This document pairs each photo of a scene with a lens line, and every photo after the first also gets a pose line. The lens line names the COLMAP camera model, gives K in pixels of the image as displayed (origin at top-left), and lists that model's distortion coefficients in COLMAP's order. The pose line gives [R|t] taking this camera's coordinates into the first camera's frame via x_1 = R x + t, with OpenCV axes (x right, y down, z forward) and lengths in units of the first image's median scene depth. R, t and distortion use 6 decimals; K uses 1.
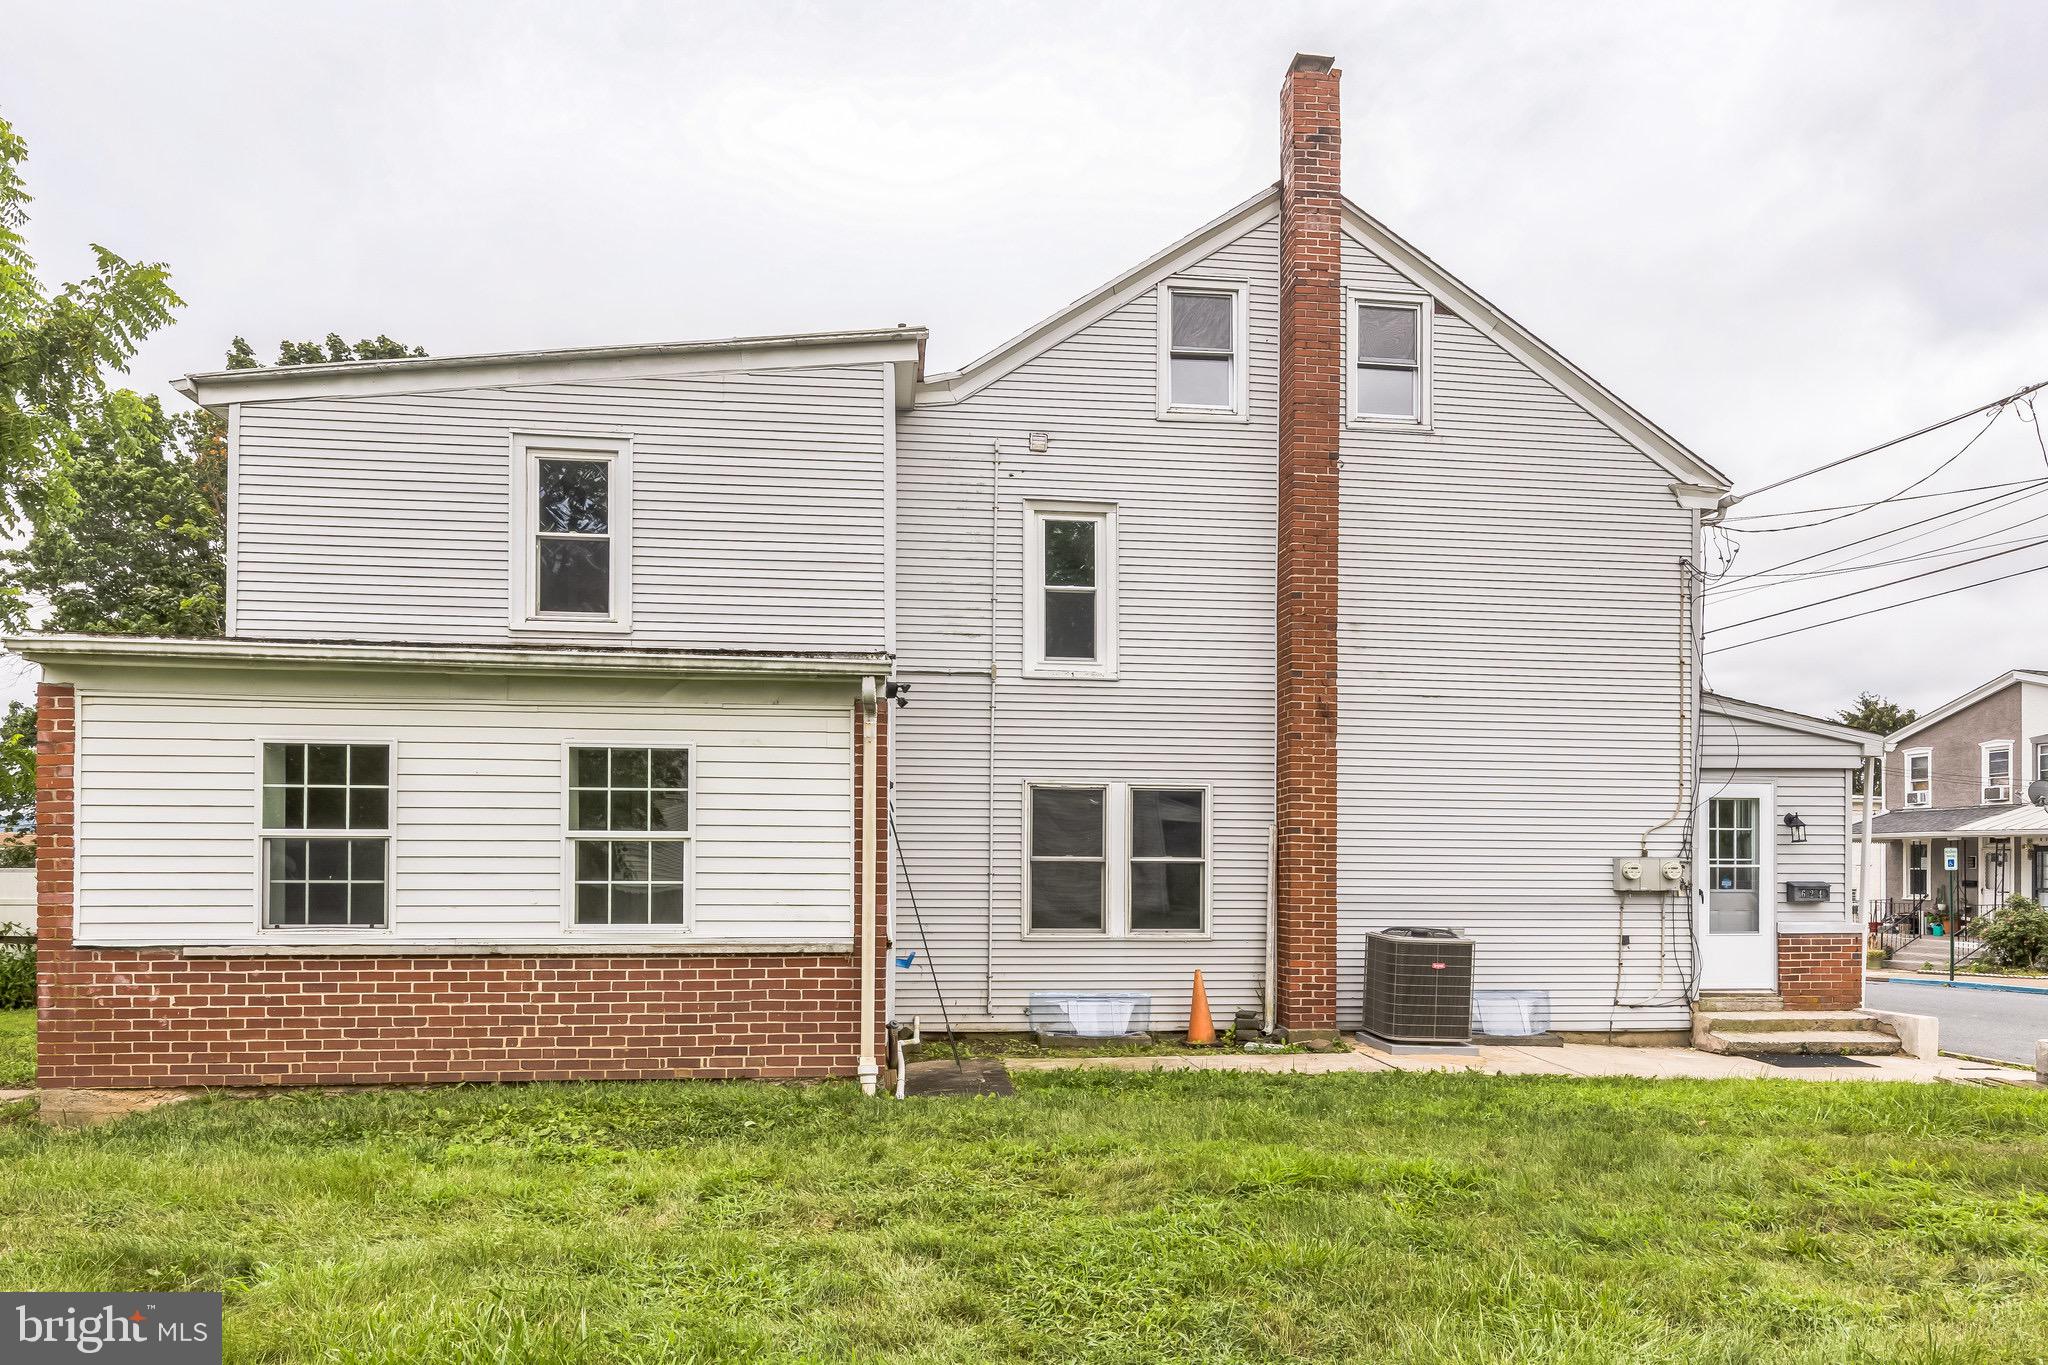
lens RADIAL K [[1366.8, 0, 1065.8], [0, 1366.8, 854.8], [0, 0, 1]] dist [0.011239, 0.003909]
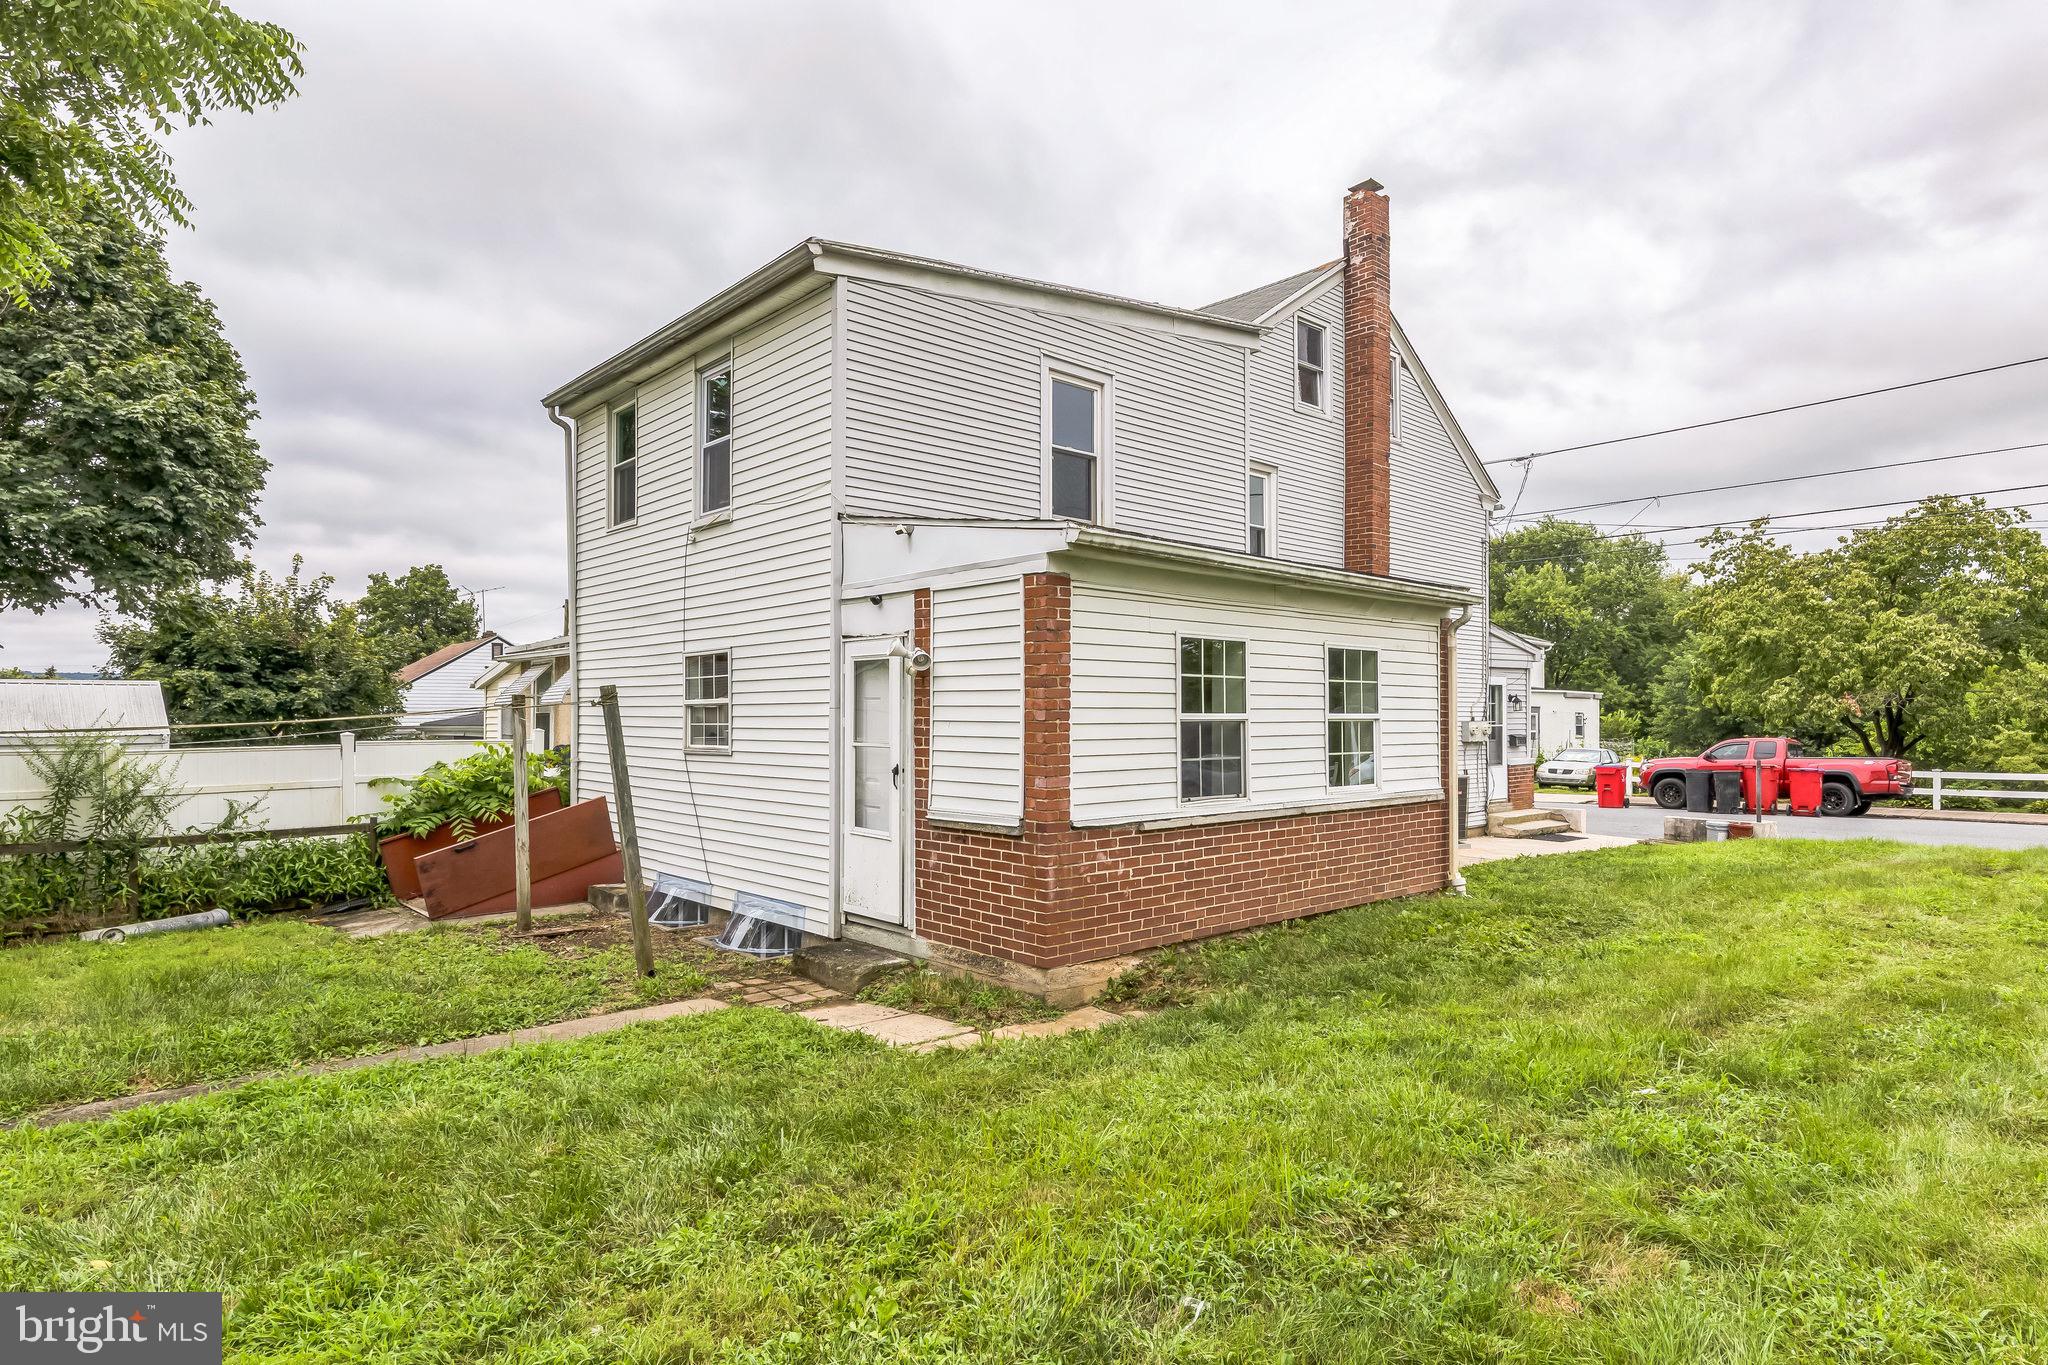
lens RADIAL K [[1129.7, 0, 1040.3], [0, 1129.7, 710.3], [0, 0, 1]] dist [0.000210, -0.003692]
pose [[0.814233, -0.000777, 0.580537, -0.940156], [-0.002753, 0.999983, 0.005199, -0.020053], [-0.580531, -0.005832, 0.814217, 0.244276]]
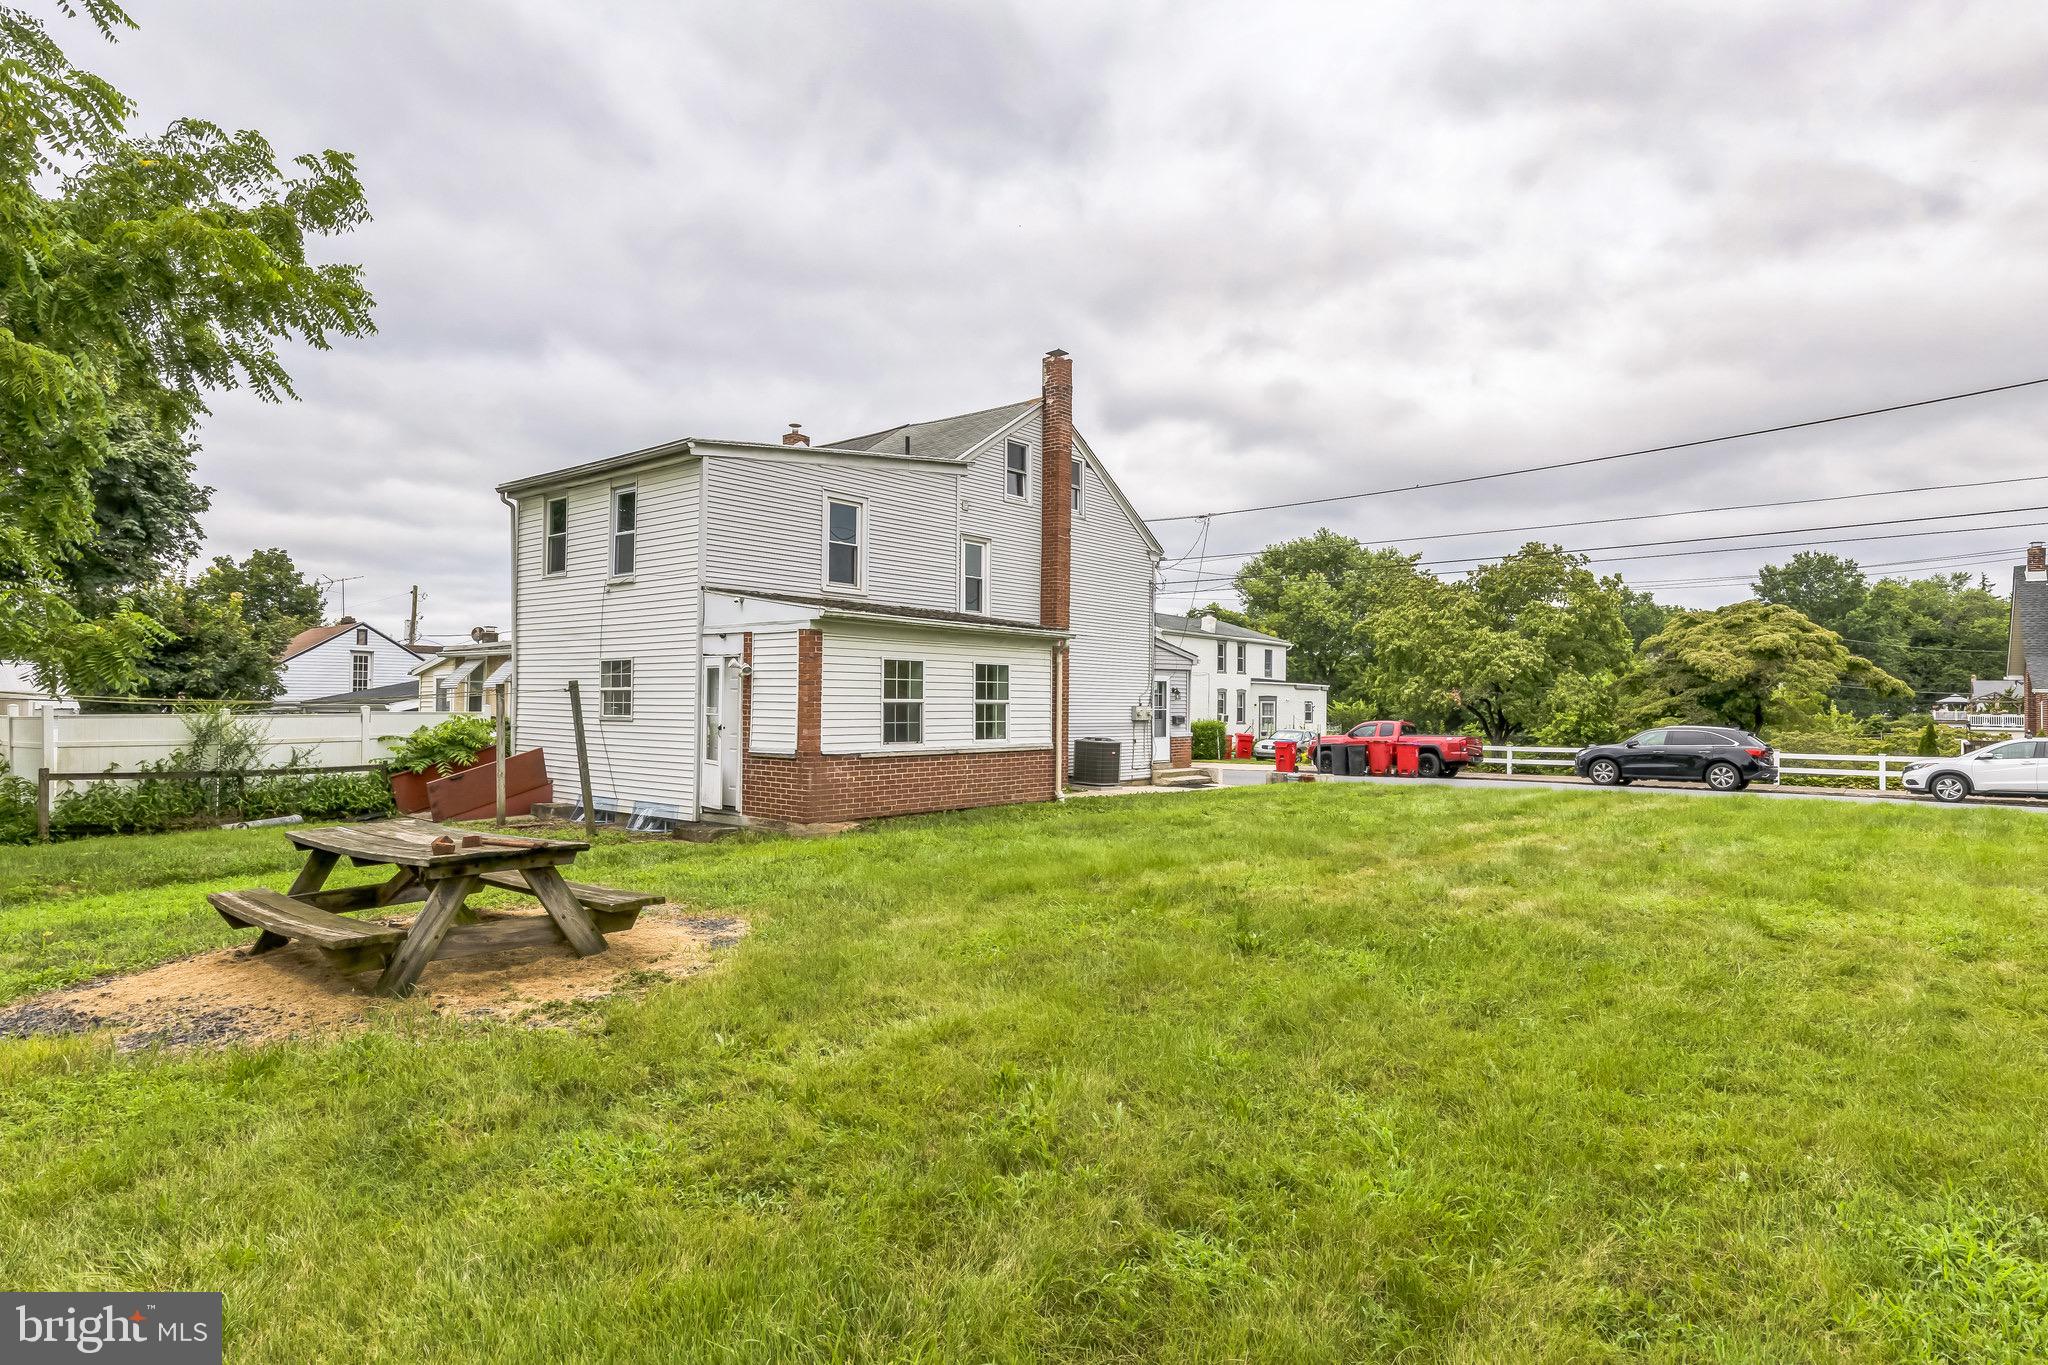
lens RADIAL K [[1129.7, 0, 1044.7], [0, 1129.7, 672.6], [0, 0, 1]] dist [0.000210, -0.003692]
pose [[0.723314, 0.021012, 0.690200, -1.269215], [-0.013889, 0.999777, -0.015882, -0.027324], [-0.690380, 0.001901, 0.723444, -0.367264]]
